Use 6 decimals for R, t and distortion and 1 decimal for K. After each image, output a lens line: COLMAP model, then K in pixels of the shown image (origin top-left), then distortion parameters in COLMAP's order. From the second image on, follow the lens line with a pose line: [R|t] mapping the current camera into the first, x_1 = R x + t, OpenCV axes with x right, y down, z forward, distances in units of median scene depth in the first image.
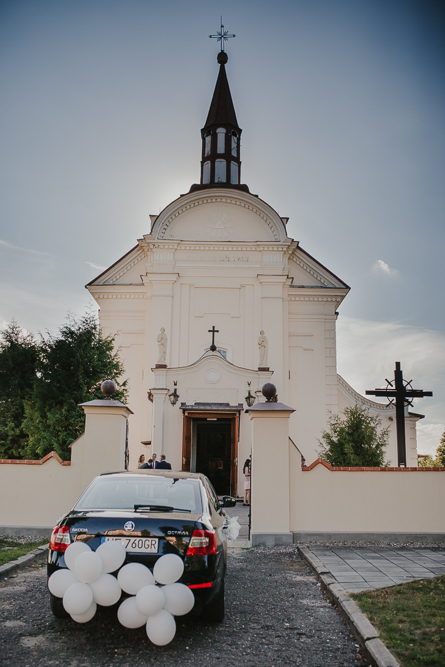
lens RADIAL K [[655.7, 0, 222.5], [0, 655.7, 333.5], [0, 0, 1]] dist [-0.056498, 0.001226]
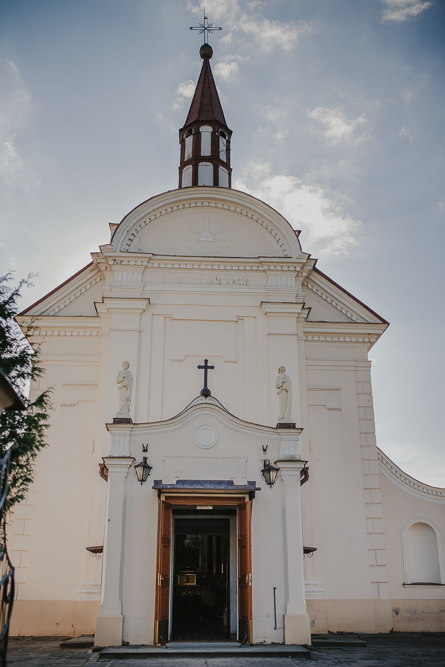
lens RADIAL K [[655.7, 0, 222.5], [0, 655.7, 333.5], [0, 0, 1]] dist [-0.056498, 0.001226]
pose [[0.998044, 0.007957, 0.062013, -0.031583], [0.001993, 0.987316, -0.158757, 0.055152], [-0.062489, 0.158570, 0.985368, 0.308460]]
